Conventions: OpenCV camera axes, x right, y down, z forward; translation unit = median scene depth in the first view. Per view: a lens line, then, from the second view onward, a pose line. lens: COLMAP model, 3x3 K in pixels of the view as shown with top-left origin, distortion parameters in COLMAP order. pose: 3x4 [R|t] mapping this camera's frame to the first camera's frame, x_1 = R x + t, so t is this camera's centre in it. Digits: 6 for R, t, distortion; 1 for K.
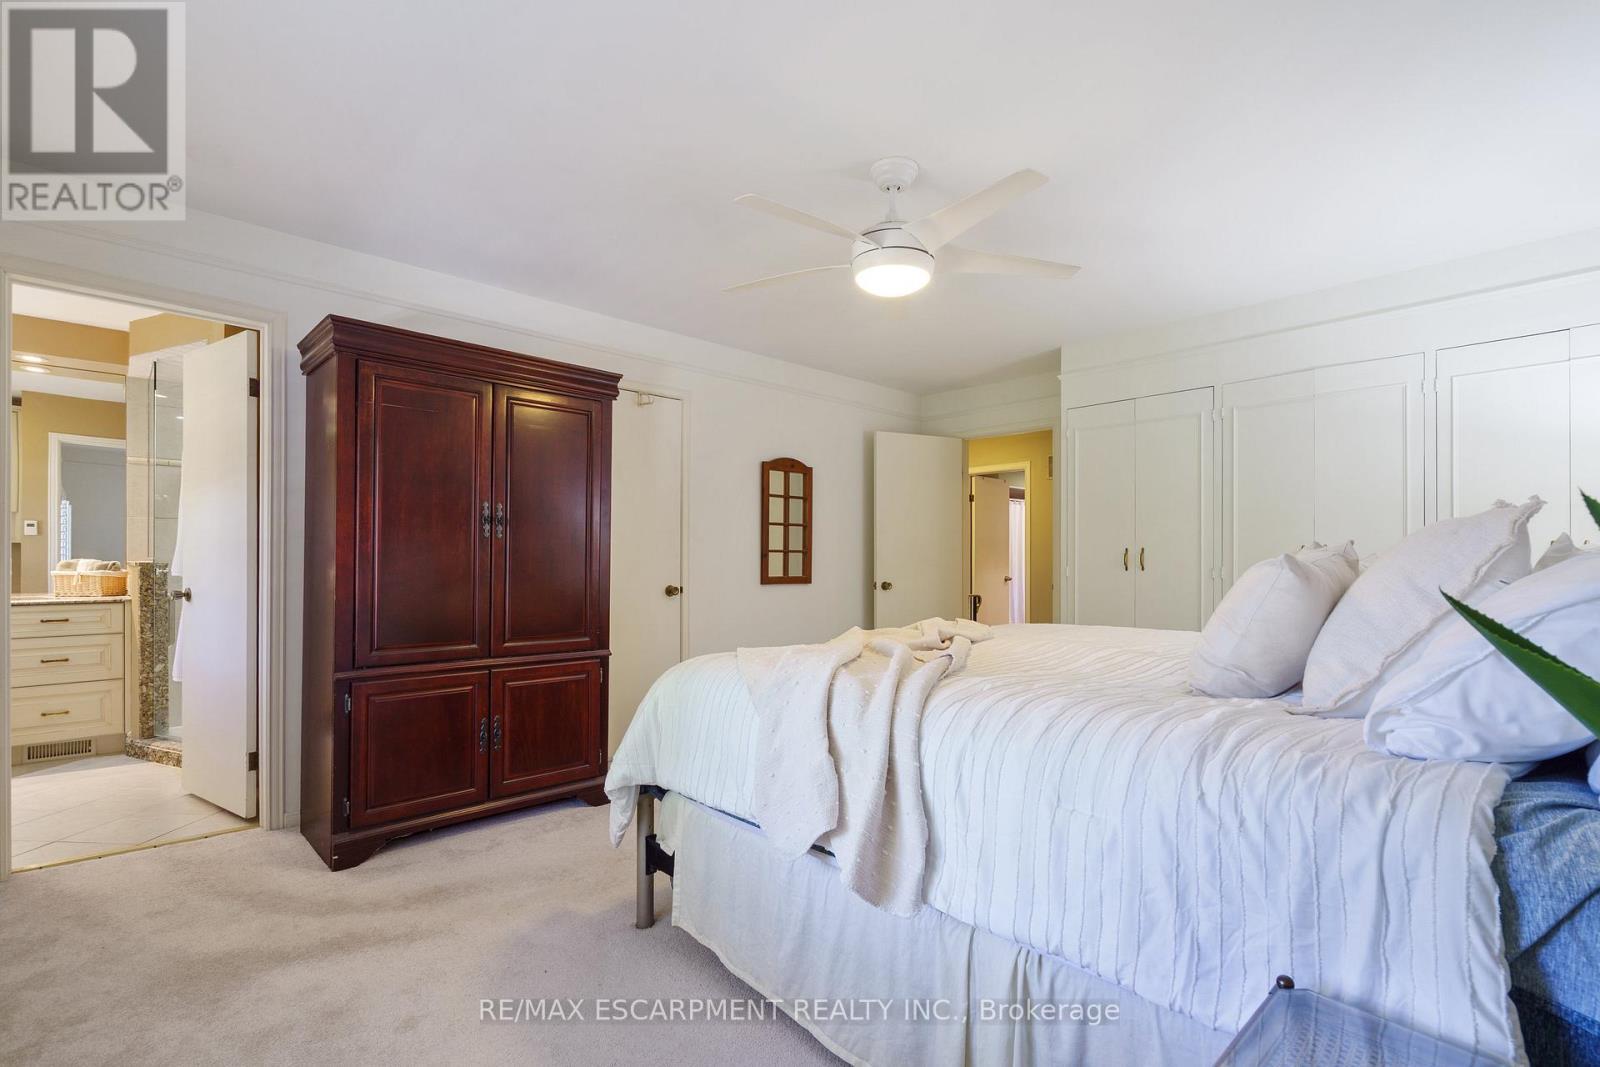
lens RADIAL K [[757.9, 0, 800.1], [0, 757.9, 572.3], [0, 0, 1]] dist [-0.000864, -0.000150]
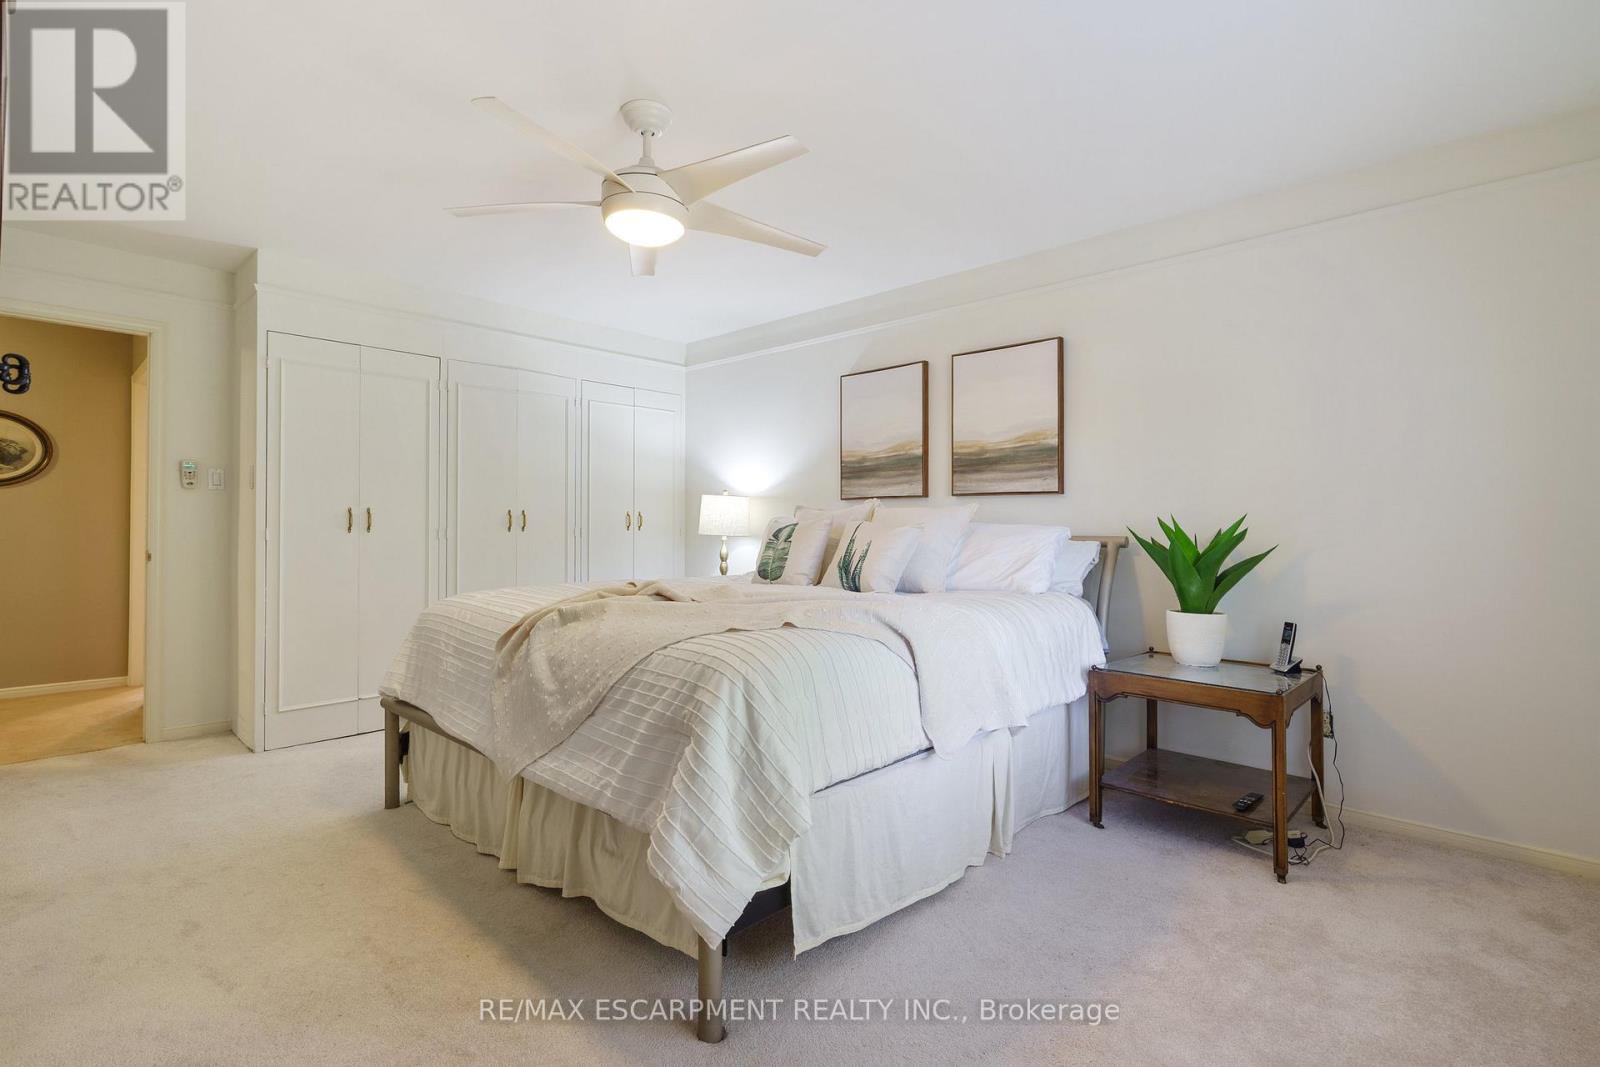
lens RADIAL K [[757.8, 0, 794.0], [0, 757.8, 536.1], [0, 0, 1]] dist [-0.000282, -0.000224]
pose [[-0.014215, -0.006952, 0.999875, -0.617308], [0.000469, 0.999976, 0.006959, -0.004725], [-0.999899, 0.000568, -0.014211, 0.614589]]
